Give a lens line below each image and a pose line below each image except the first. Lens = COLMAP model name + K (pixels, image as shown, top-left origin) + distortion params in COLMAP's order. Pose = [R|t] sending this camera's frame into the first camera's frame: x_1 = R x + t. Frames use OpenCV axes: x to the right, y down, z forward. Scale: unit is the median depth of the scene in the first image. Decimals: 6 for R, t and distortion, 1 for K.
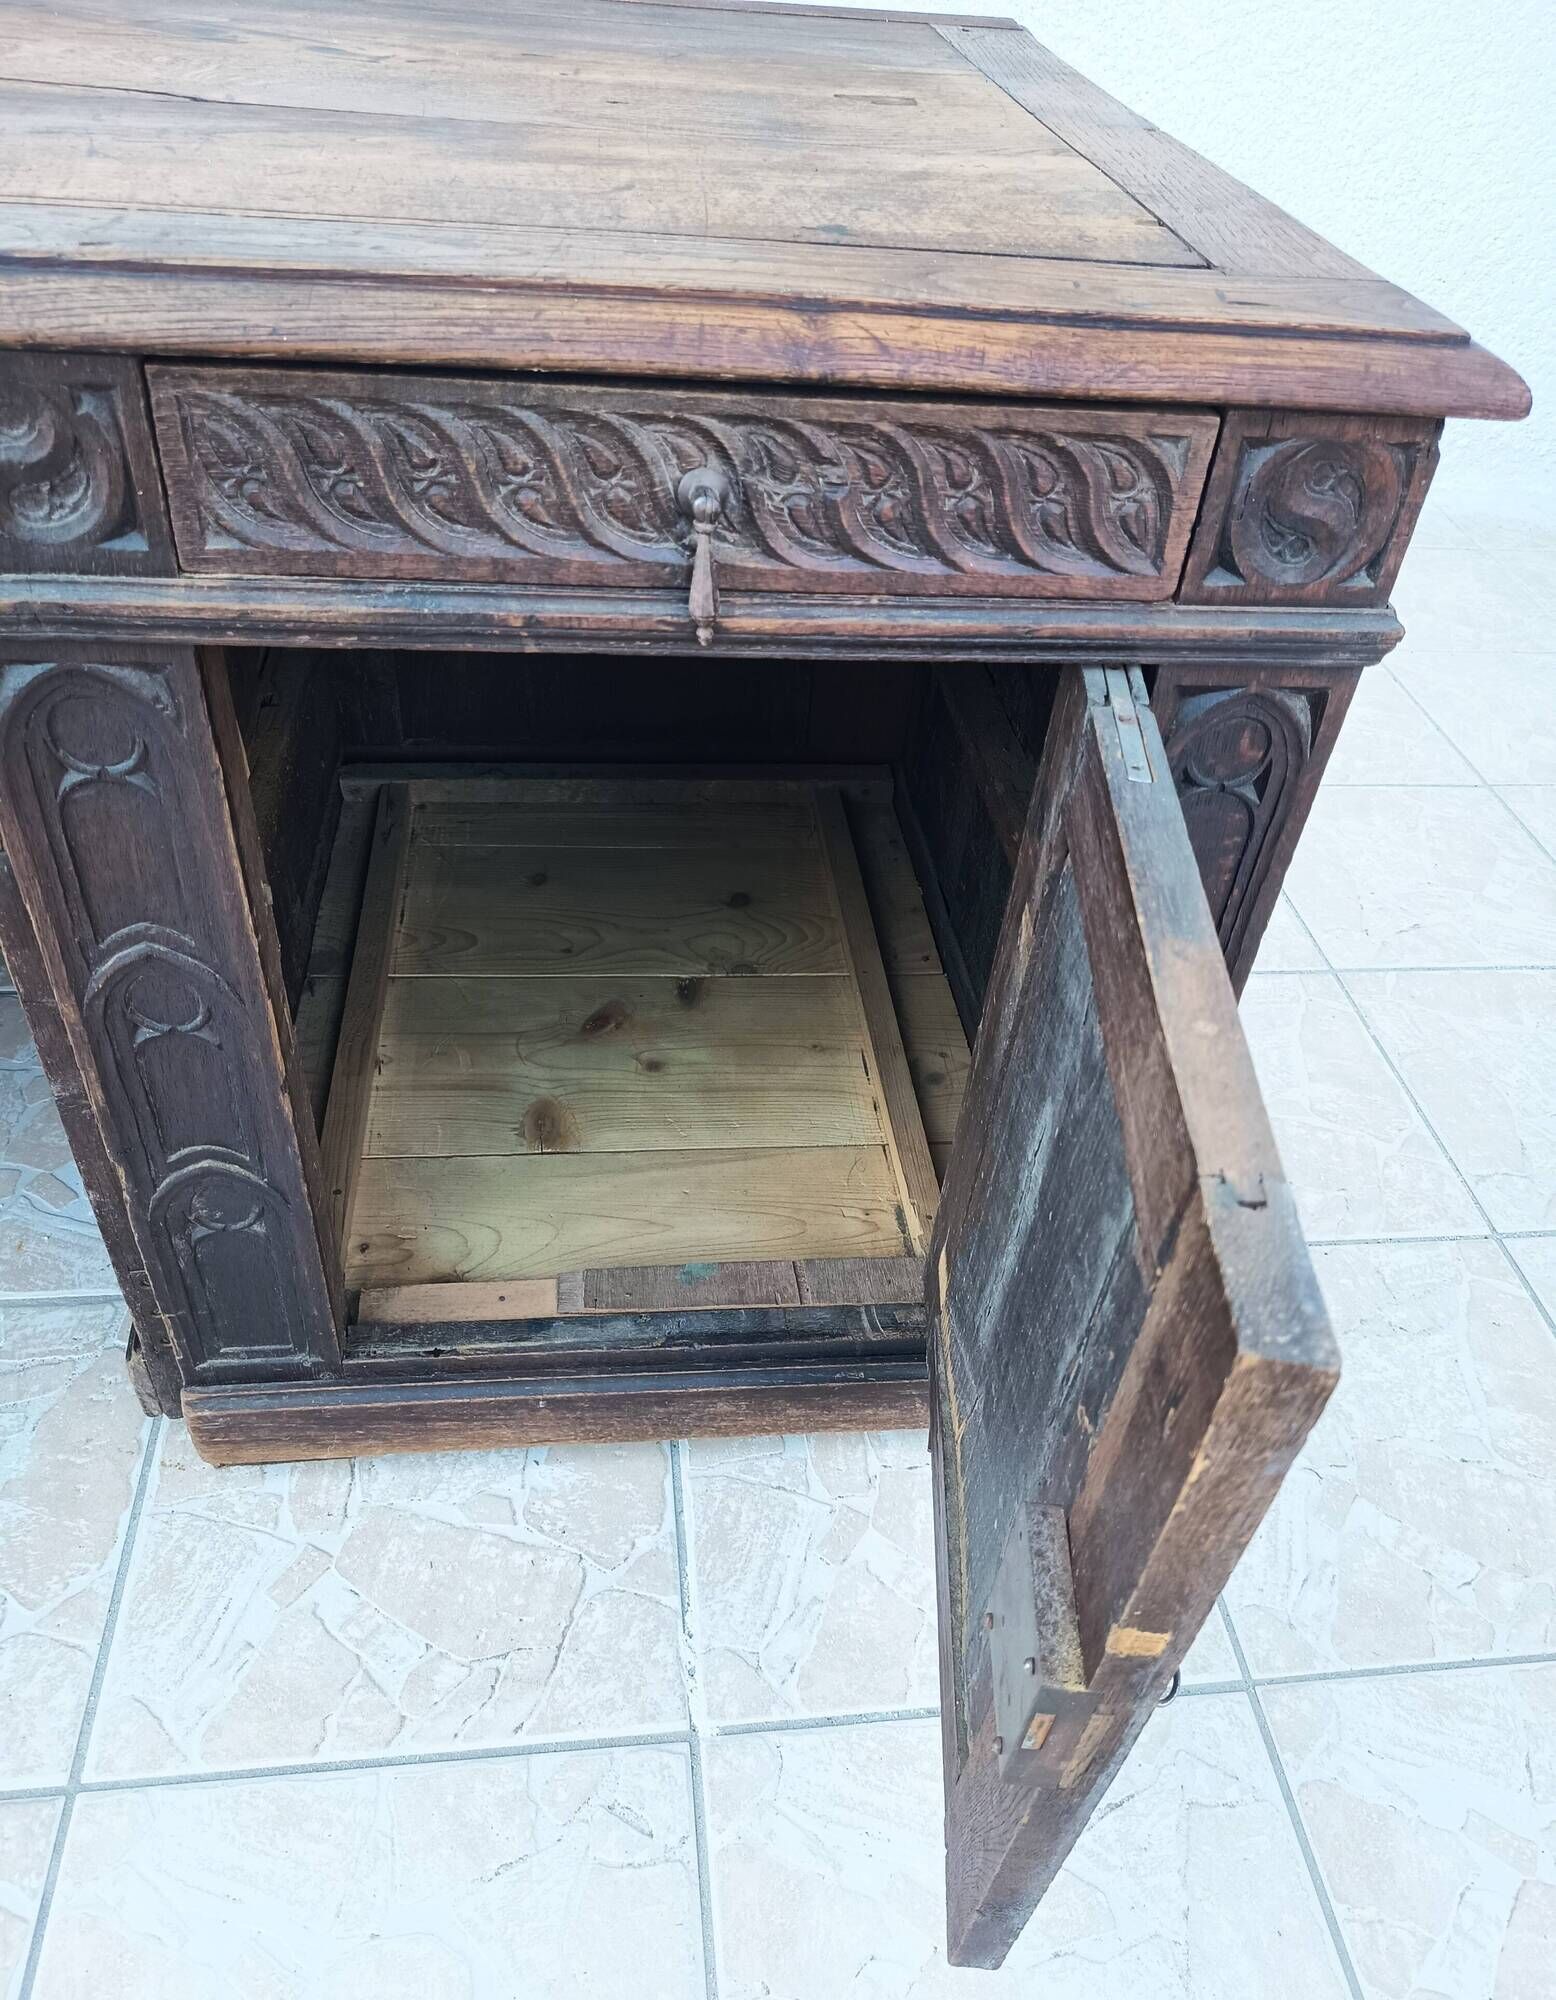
lens RADIAL K [[1459.7, 0, 778.6], [0, 1459.7, 1041.0], [0, 0, 1]] dist [0.023904, -0.026683]
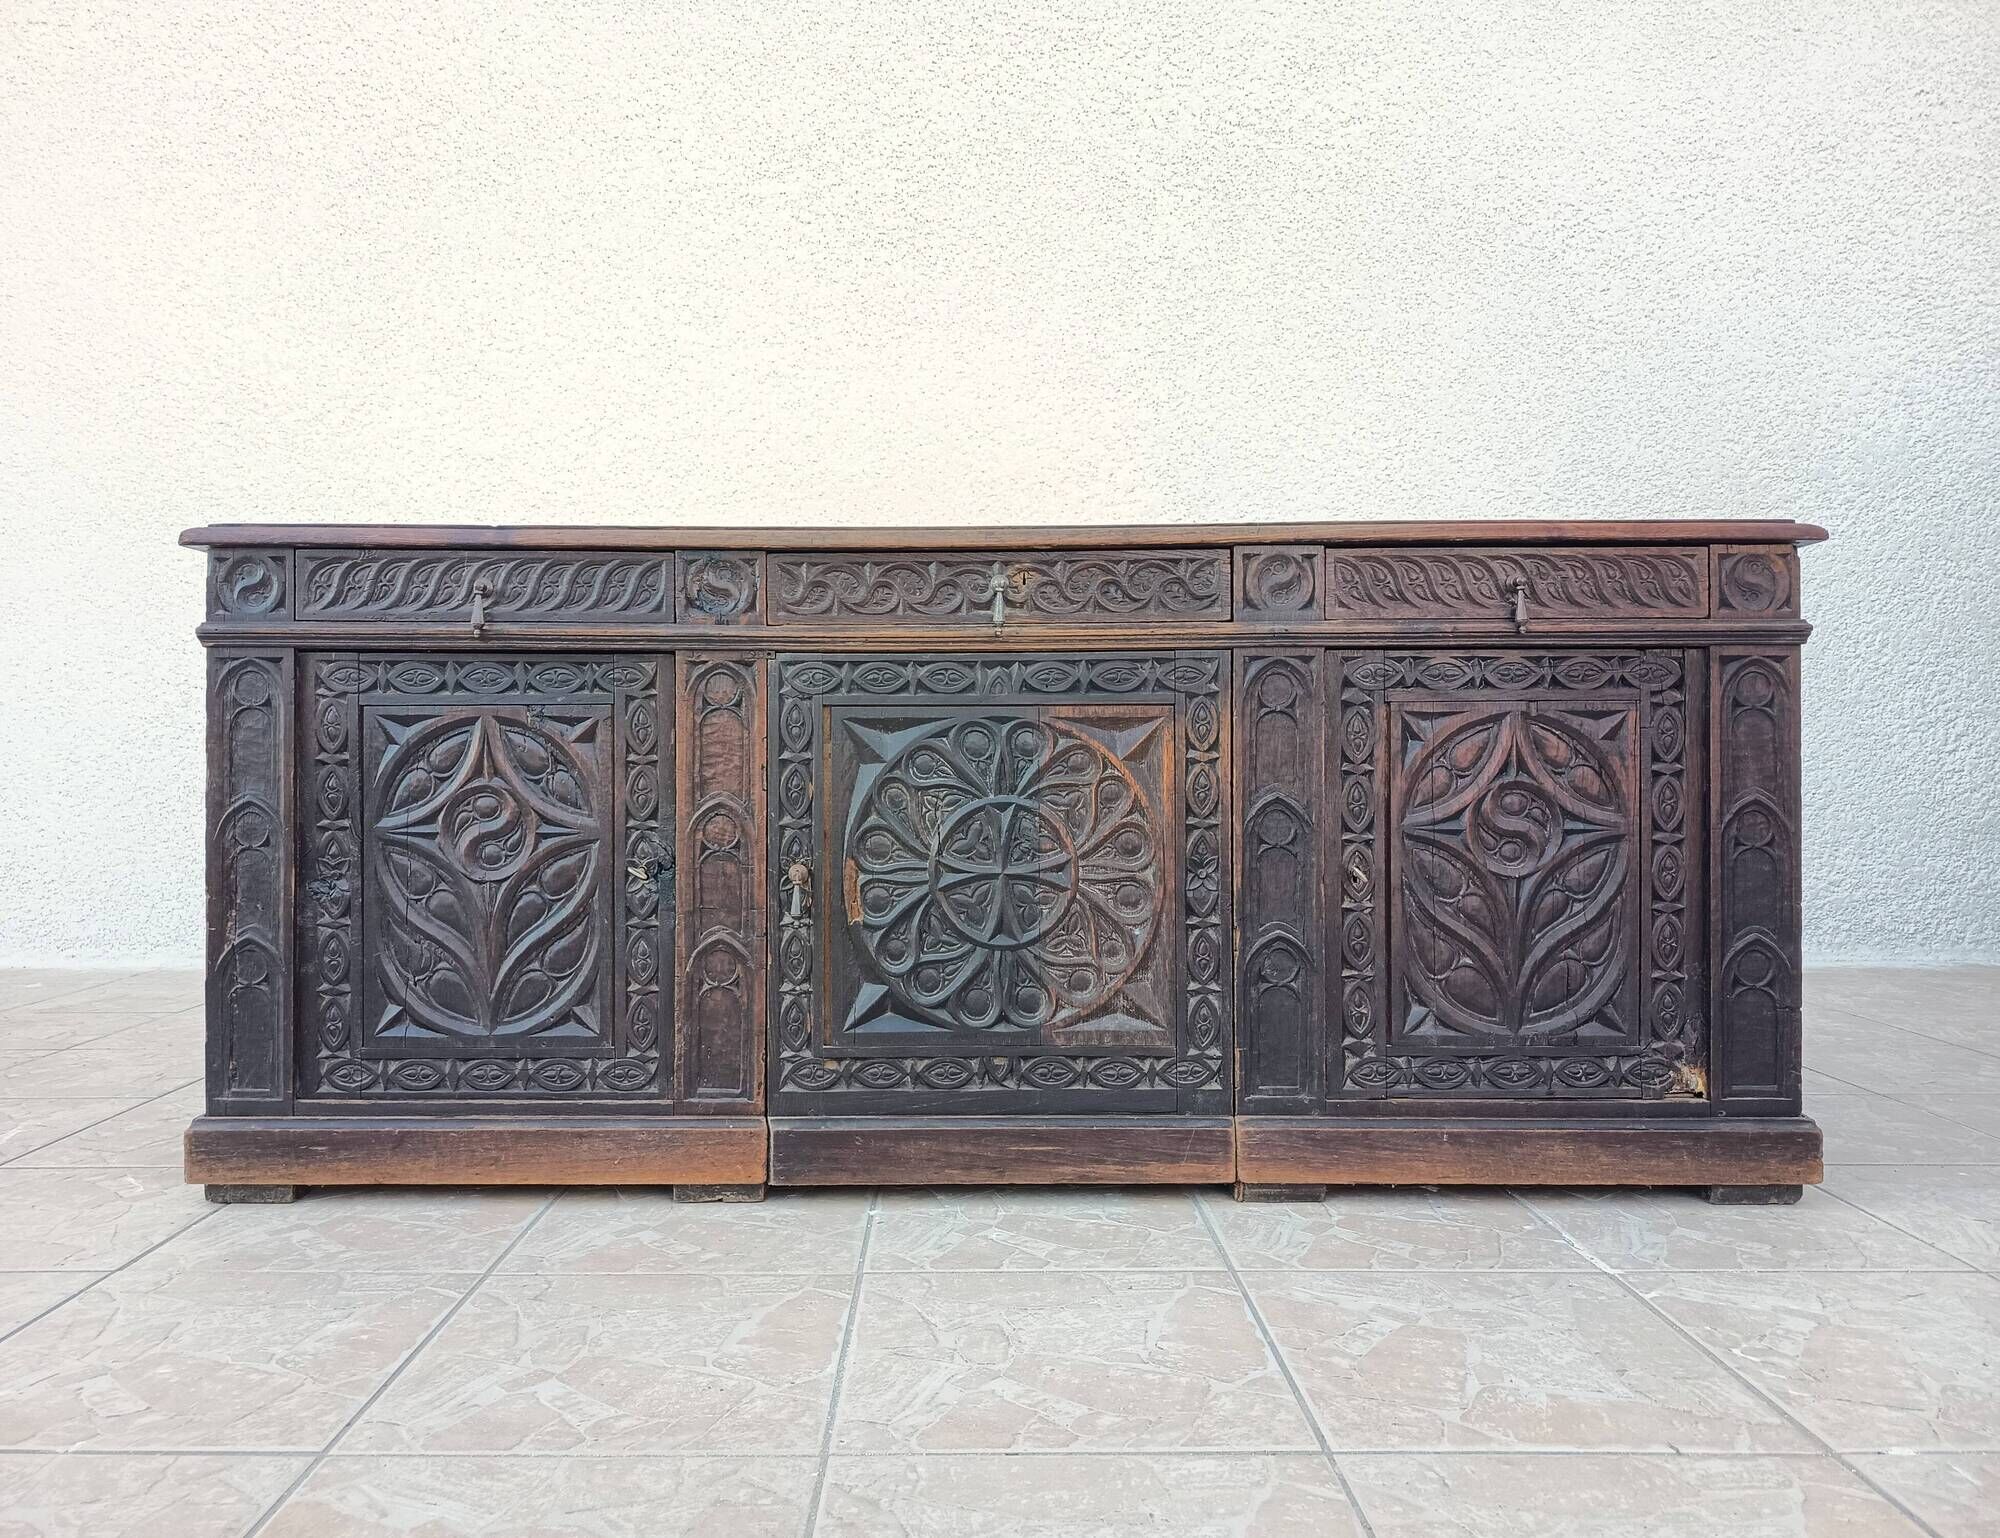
lens RADIAL K [[1429.7, 0, 956.9], [0, 1429.7, 764.7], [0, 0, 1]] dist [0.043656, -0.050983]
pose [[0.989884, -0.079383, -0.117597, -0.696914], [-0.018399, 0.750014, -0.661166, 1.465937], [0.140684, 0.656641, 0.740966, -0.798235]]
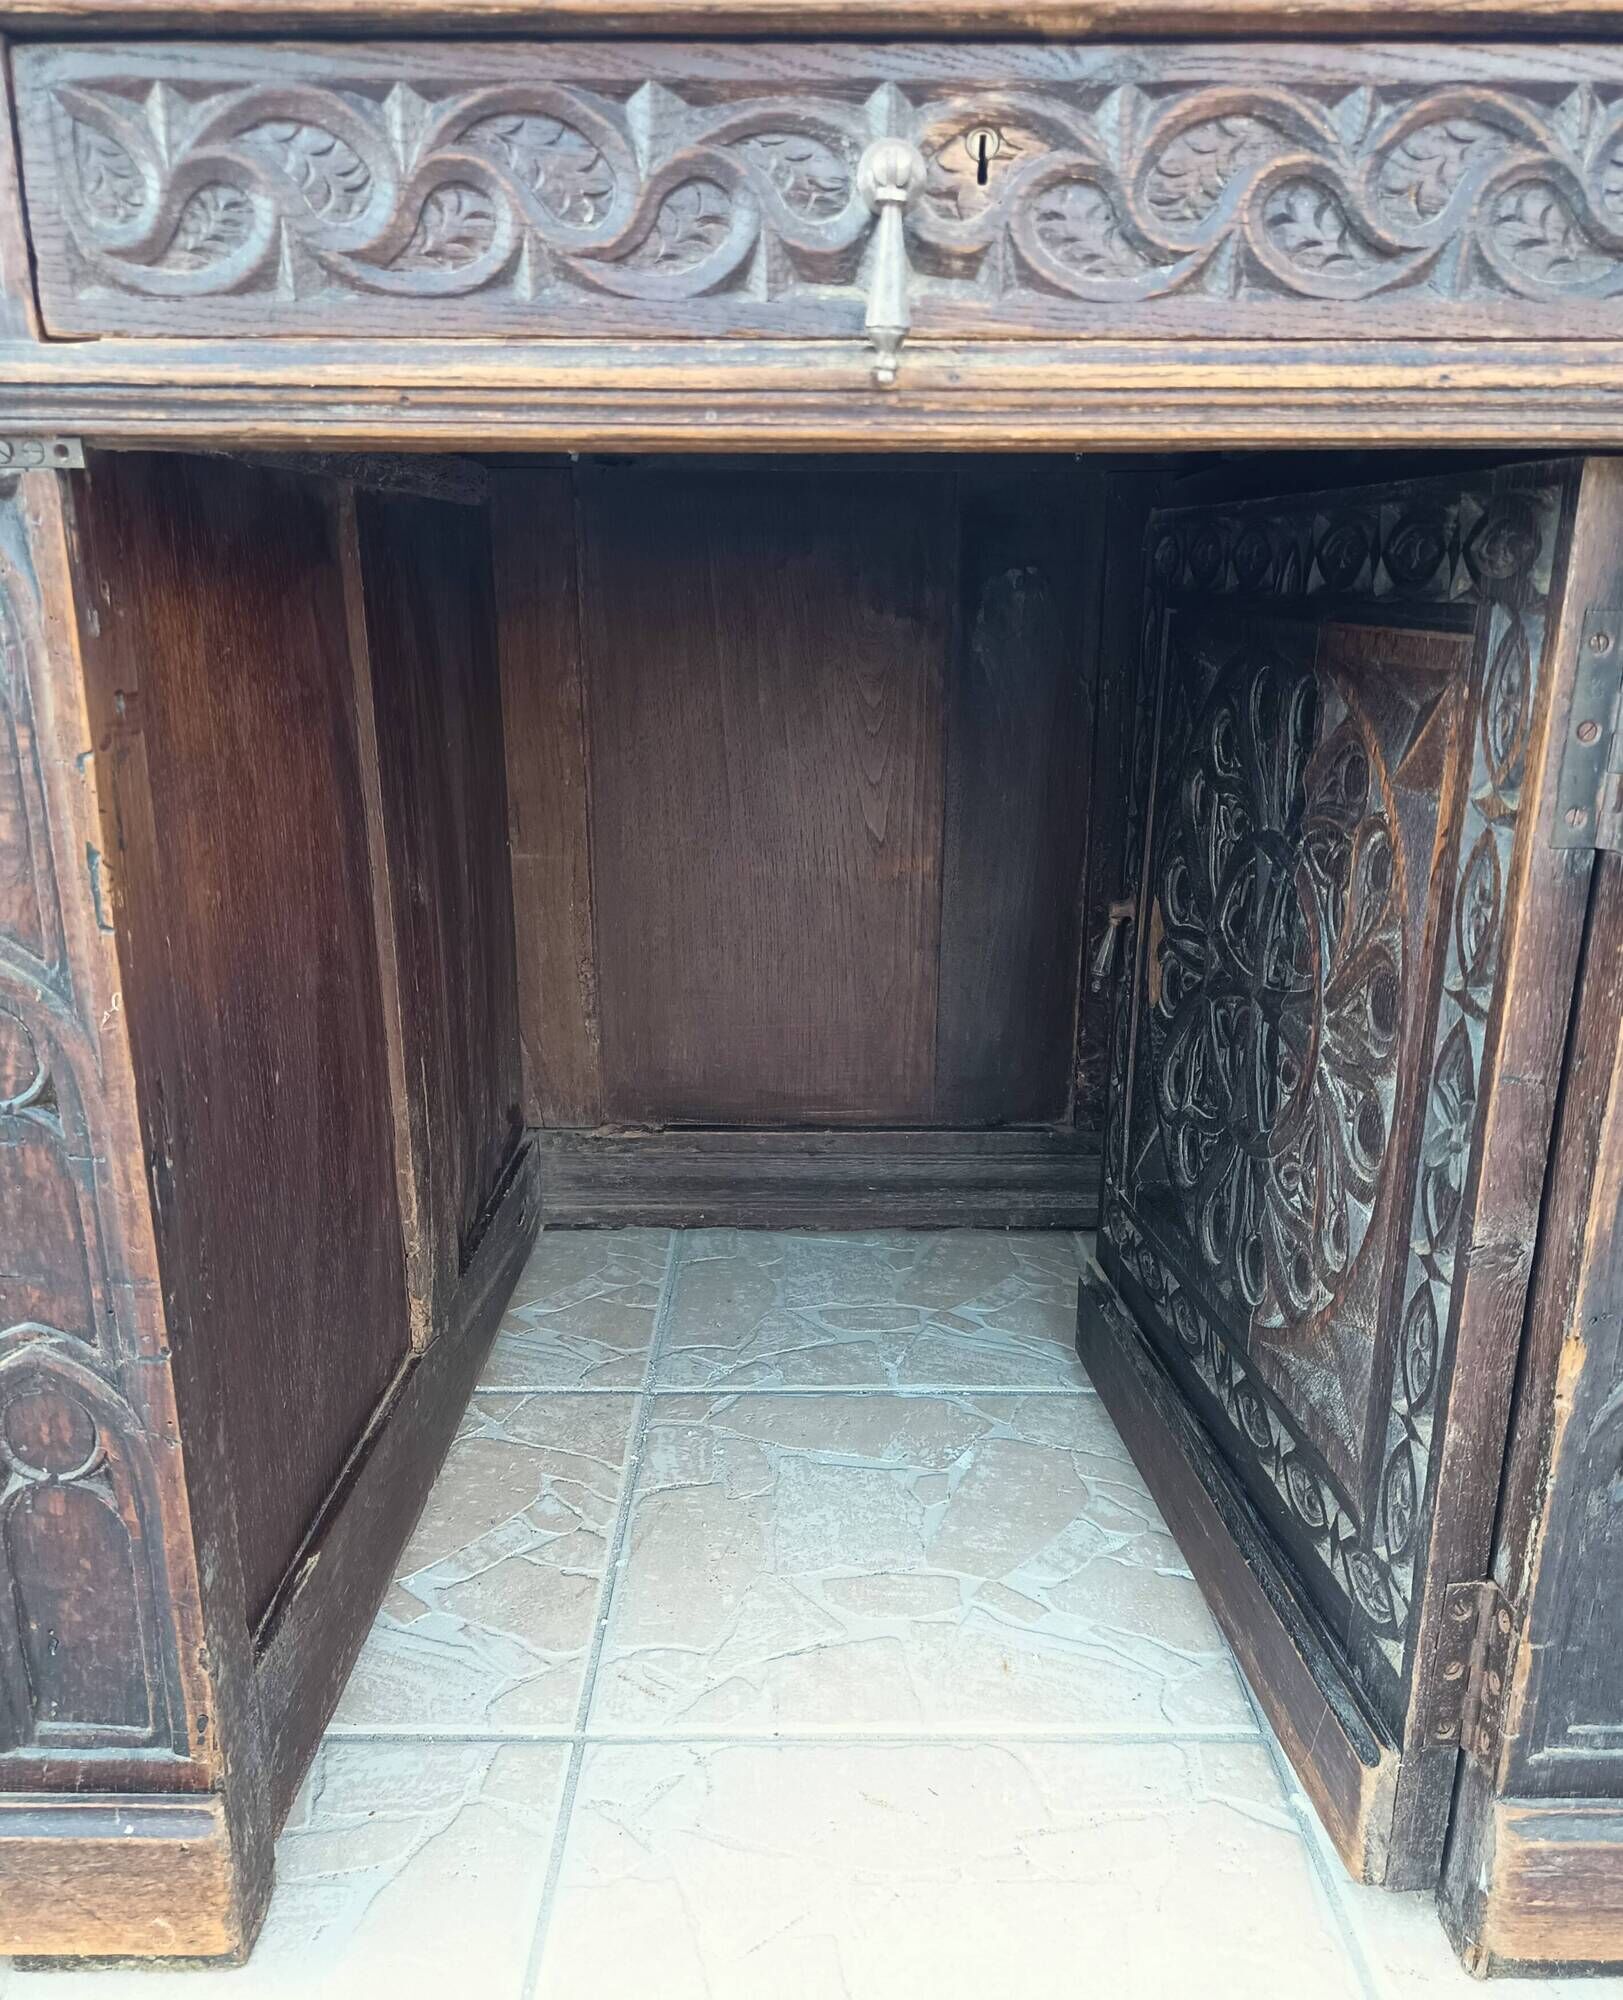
lens RADIAL K [[1605.9, 0, 821.0], [0, 1605.9, 1078.8], [0, 0, 1]] dist [-0.007878, -0.003920]
pose [[0.991503, -0.036309, -0.124911, -0.837785], [-0.018081, 0.912465, -0.408755, 0.334923], [0.128818, 0.407540, 0.904056, 0.282330]]
